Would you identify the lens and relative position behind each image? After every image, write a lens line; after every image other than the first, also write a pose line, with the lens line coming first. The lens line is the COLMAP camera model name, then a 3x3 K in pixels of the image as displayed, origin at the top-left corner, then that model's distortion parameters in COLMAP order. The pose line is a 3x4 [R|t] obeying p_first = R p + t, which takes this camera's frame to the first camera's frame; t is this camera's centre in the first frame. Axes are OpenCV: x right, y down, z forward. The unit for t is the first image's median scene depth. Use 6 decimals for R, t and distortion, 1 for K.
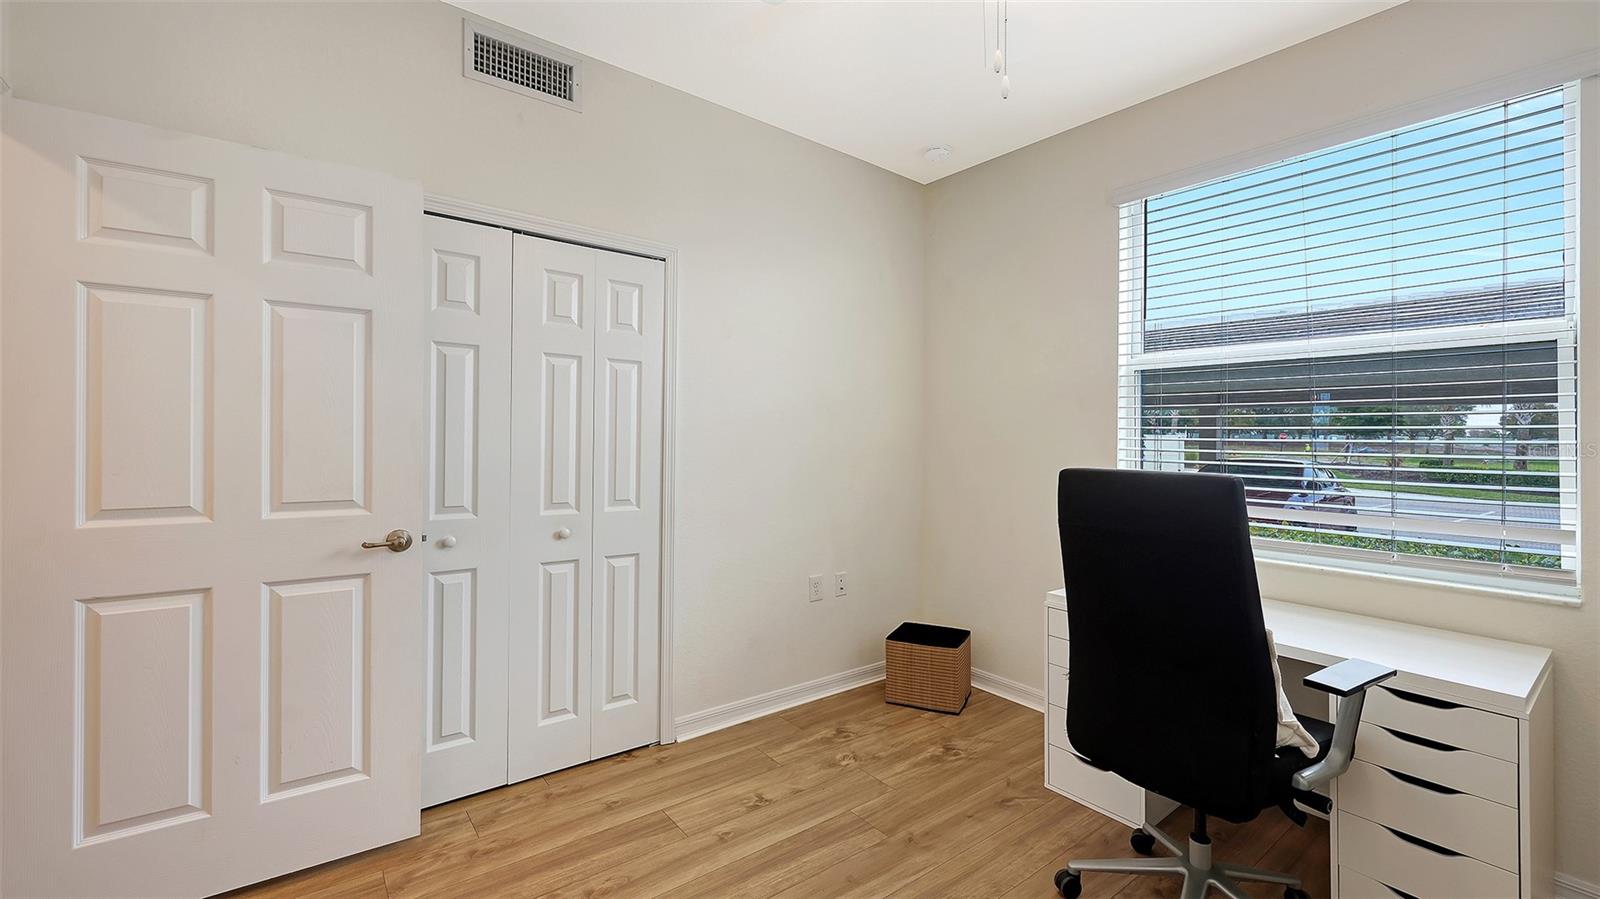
lens RADIAL K [[651.4, 0, 807.1], [0, 651.4, 443.9], [0, 0, 1]] dist [0.002780, 0.000401]
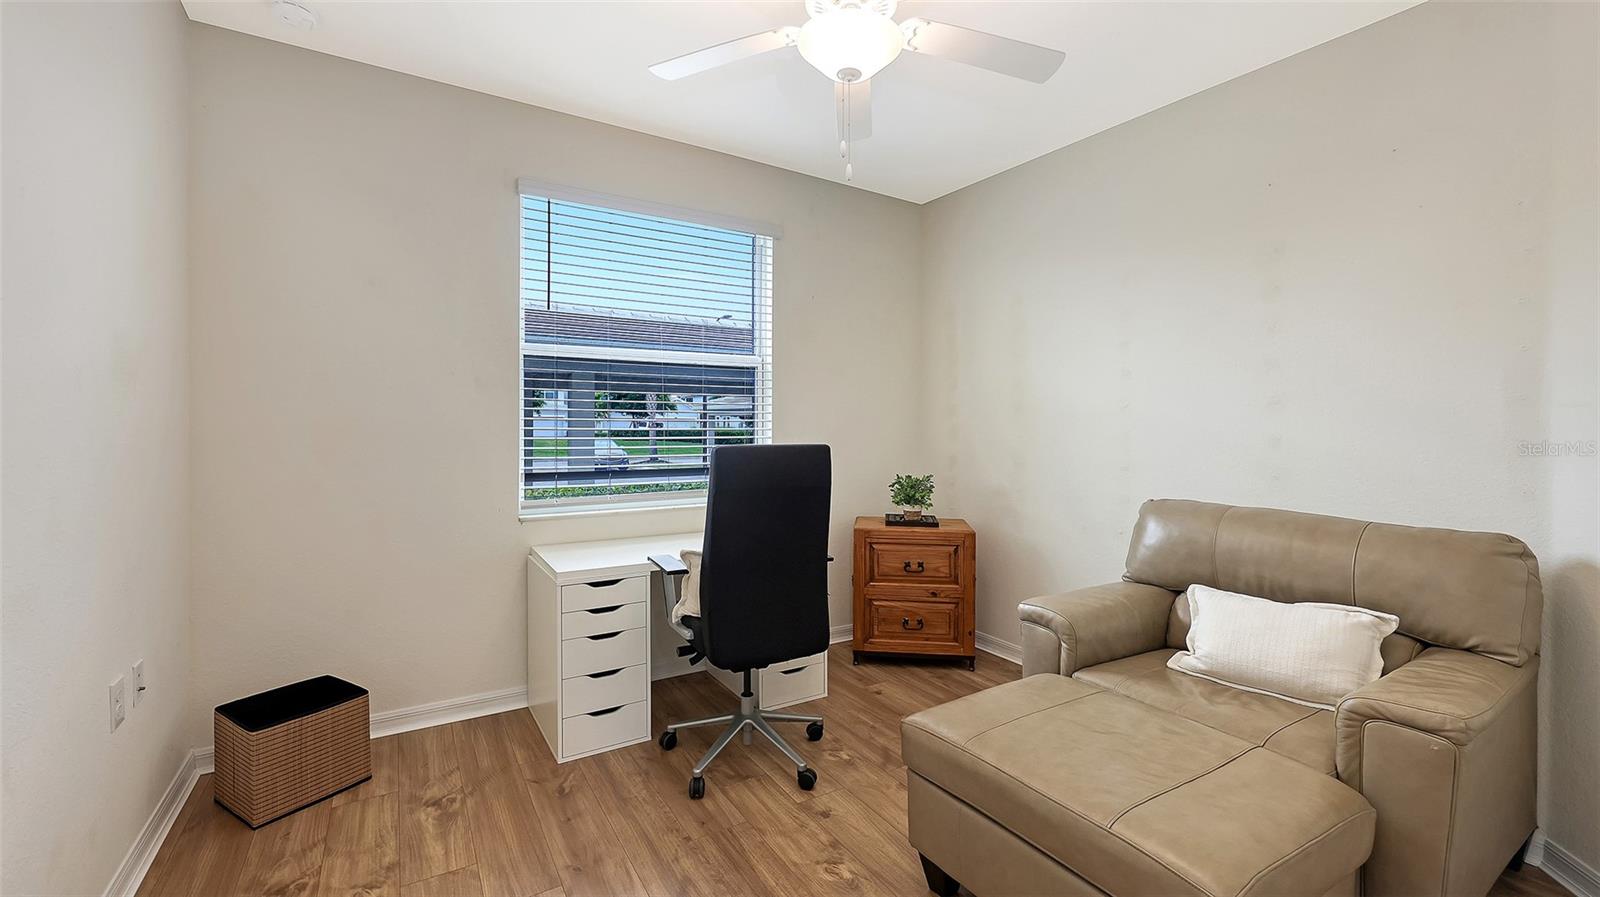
lens RADIAL K [[651.4, 0, 800.5], [0, 651.4, 441.6], [0, 0, 1]] dist [0.002780, 0.000401]
pose [[0.124204, -0.040602, 0.991426, -0.511630], [0.005669, 0.999175, 0.040209, -0.013206], [-0.992240, 0.000627, 0.124332, 0.443477]]
